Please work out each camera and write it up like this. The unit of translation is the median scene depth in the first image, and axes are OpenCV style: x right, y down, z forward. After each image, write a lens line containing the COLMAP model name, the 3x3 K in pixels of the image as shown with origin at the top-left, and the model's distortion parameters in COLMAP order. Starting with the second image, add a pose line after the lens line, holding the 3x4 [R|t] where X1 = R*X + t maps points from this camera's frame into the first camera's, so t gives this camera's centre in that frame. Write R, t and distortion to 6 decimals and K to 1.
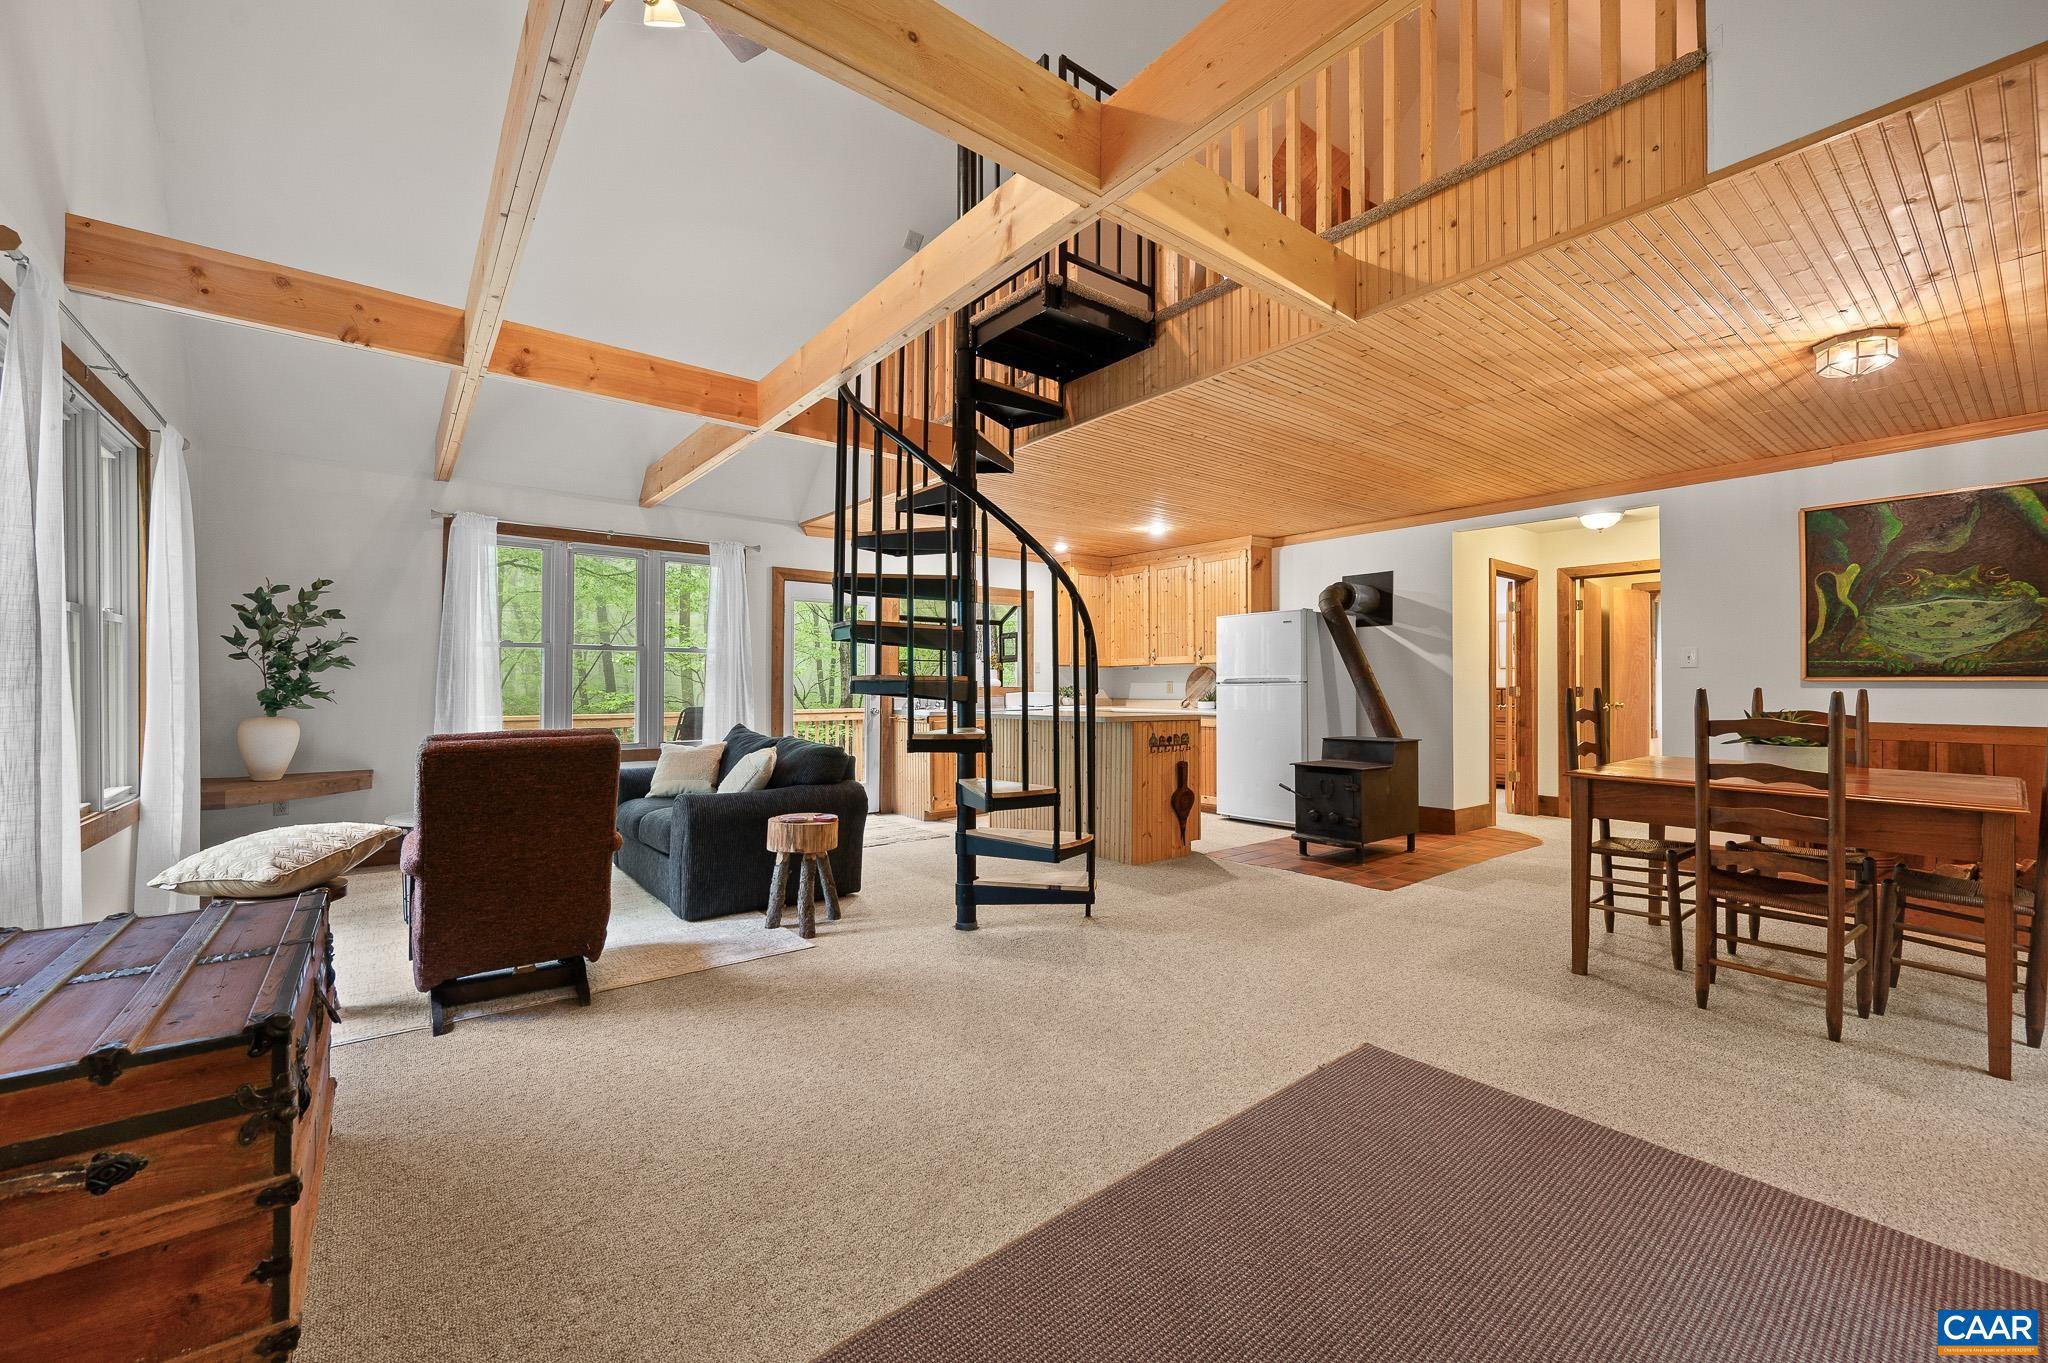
lens RADIAL K [[816.2, 0, 1027.4], [0, 816.2, 685.5], [0, 0, 1]] dist [0.001115, -0.000365]
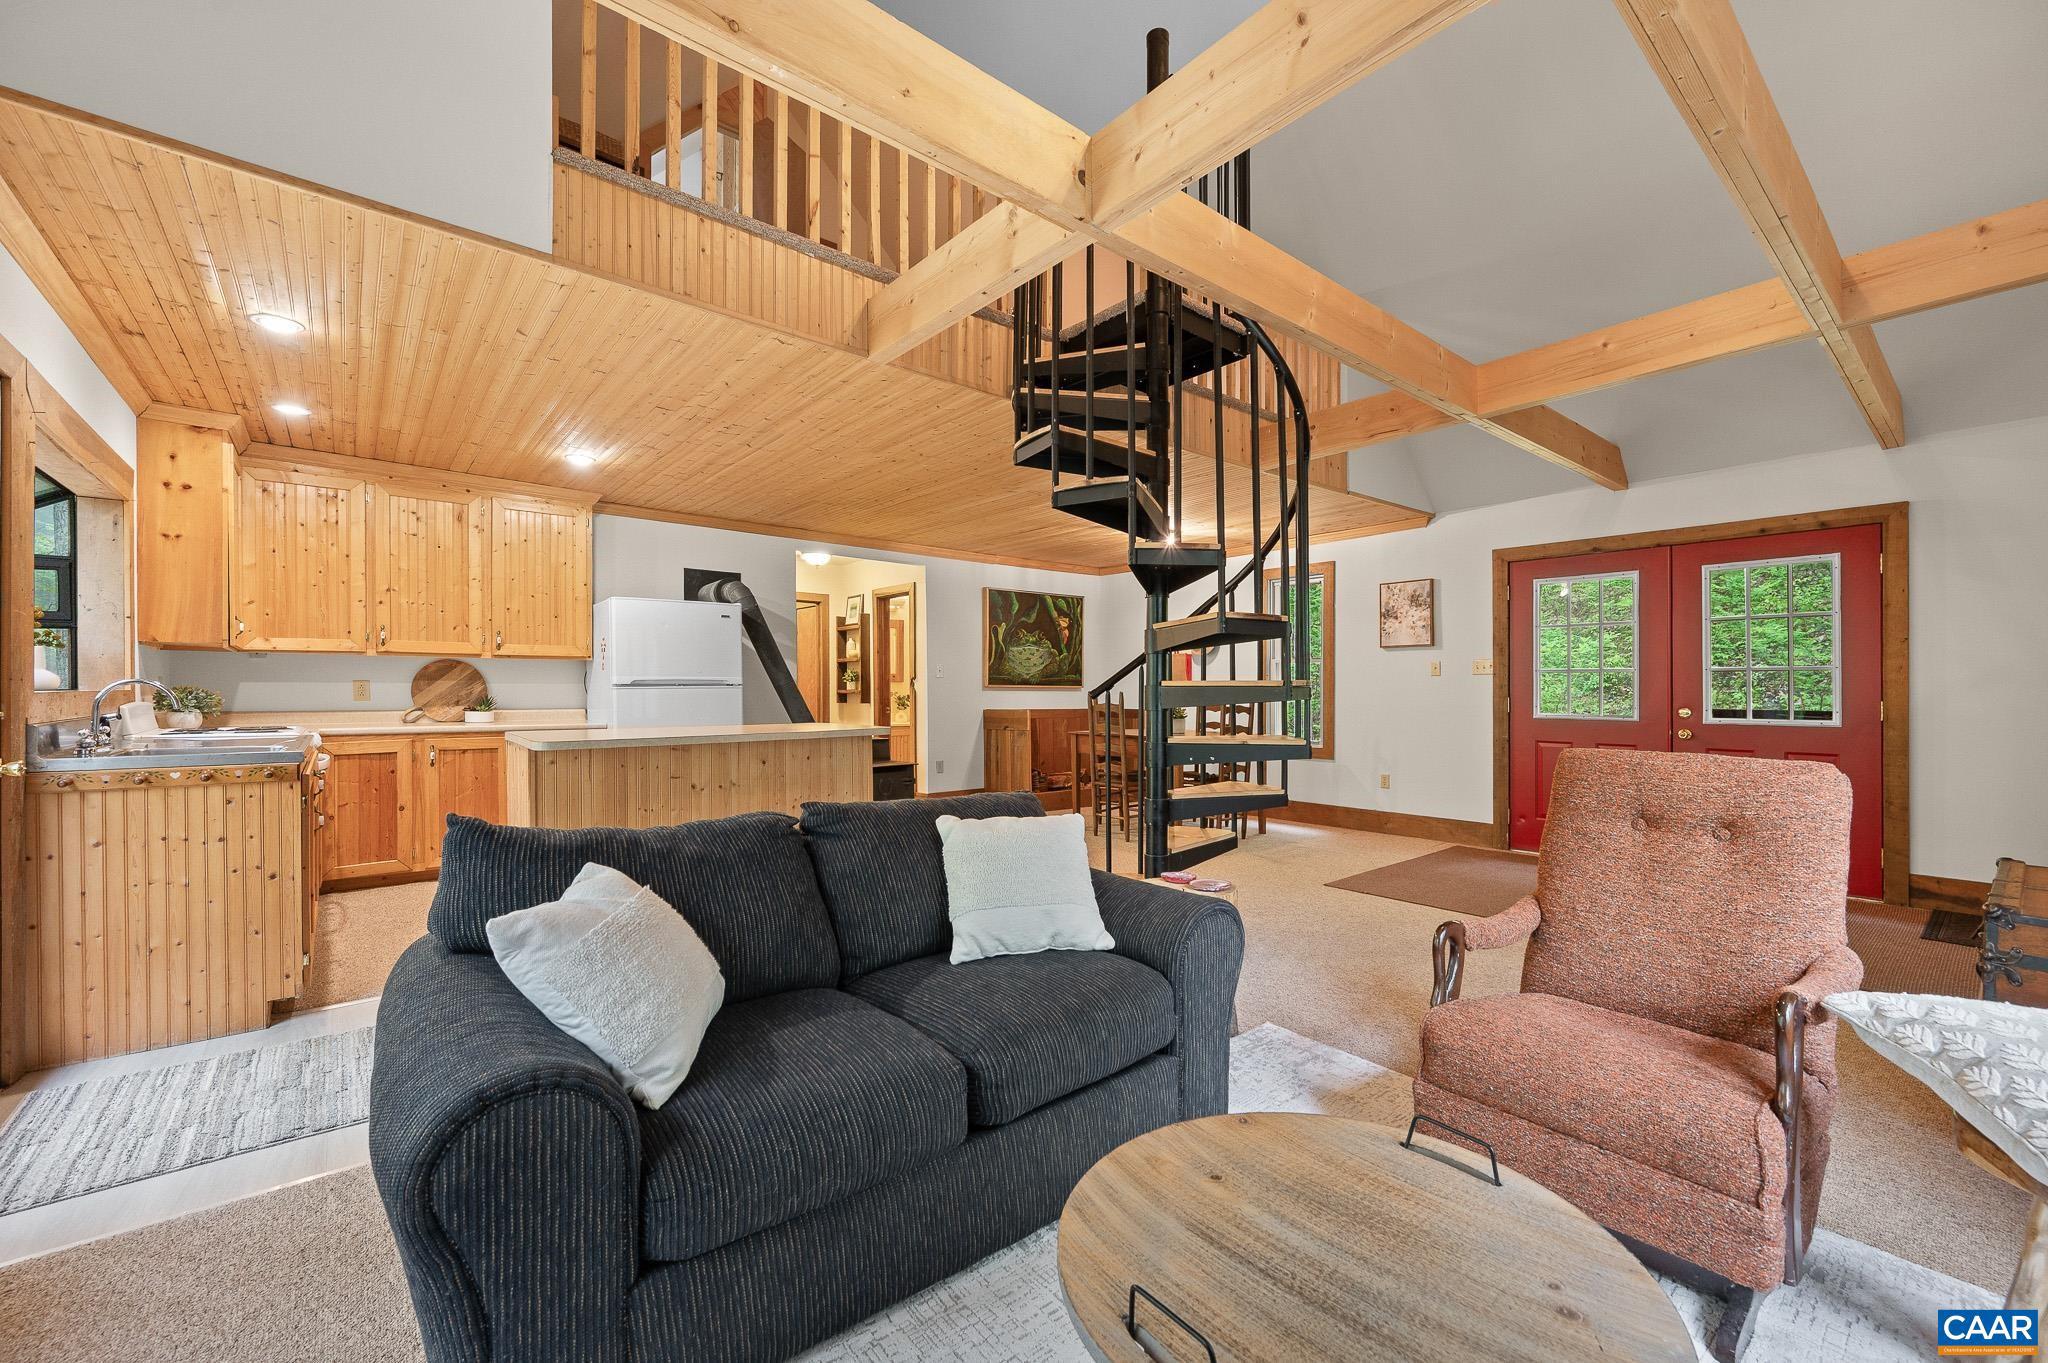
lens RADIAL K [[829.0, 0, 1025.8], [0, 829.0, 691.2], [0, 0, 1]] dist [-0.001965, -0.000503]
pose [[-0.021505, -0.001739, 0.999767, -0.692302], [-0.003609, 0.999992, 0.001662, 0.000233], [-0.999762, -0.003573, -0.021511, 0.823700]]
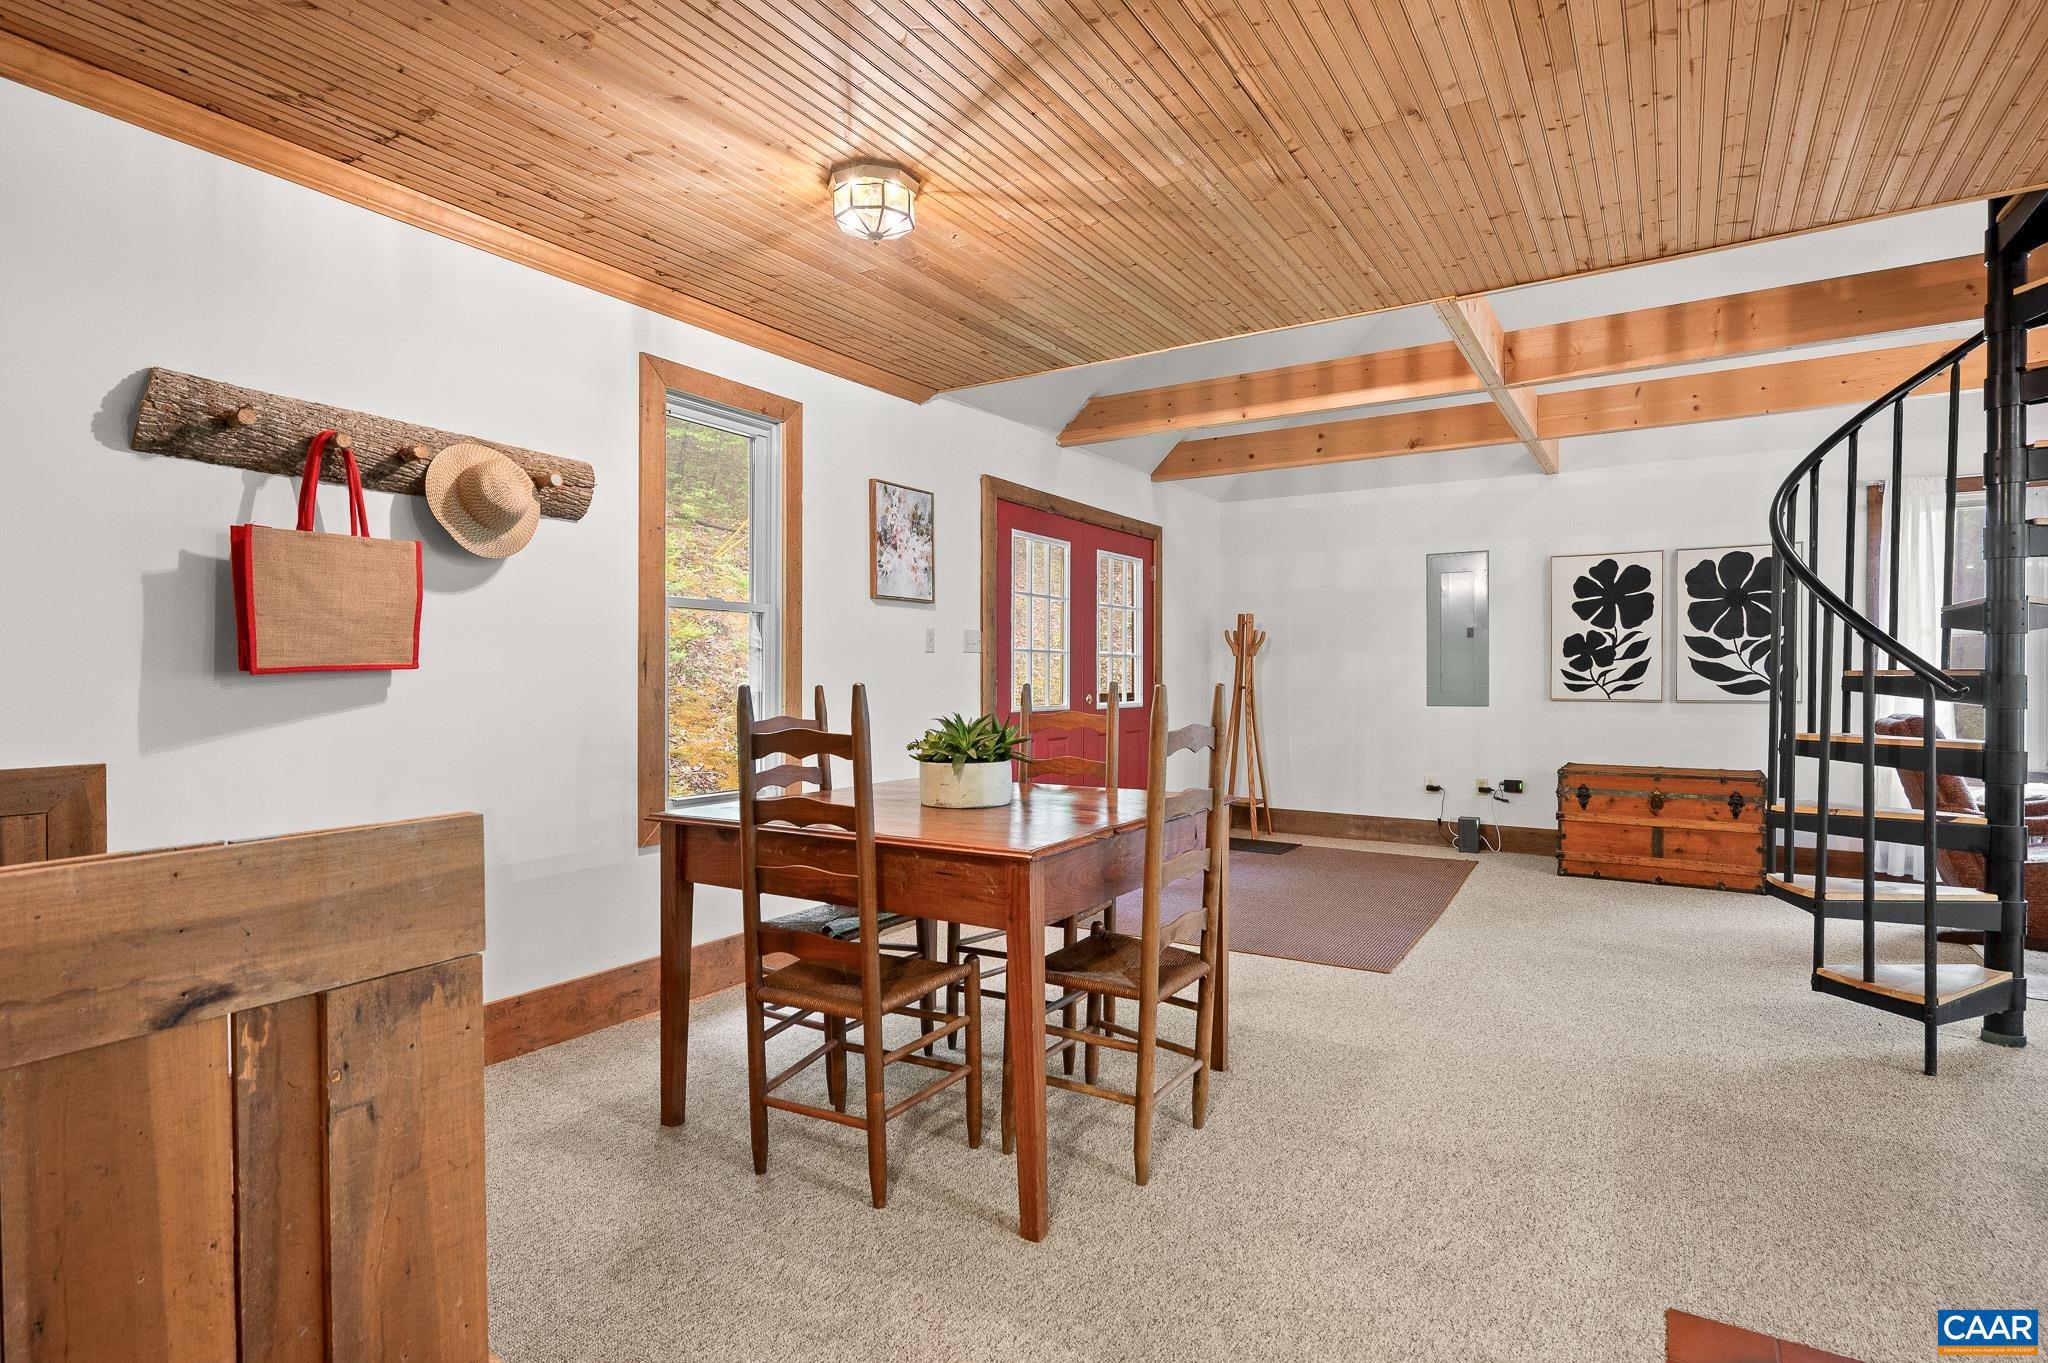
lens RADIAL K [[1000.1, 0, 1032.4], [0, 1000.1, 685.3], [0, 0, 1]] dist [-0.000514, 0.000032]
pose [[-0.946747, -0.000706, -0.321977, 0.673597], [-0.003622, 0.999958, 0.008455, -0.000948], [0.321958, 0.009171, -0.946710, 1.074661]]
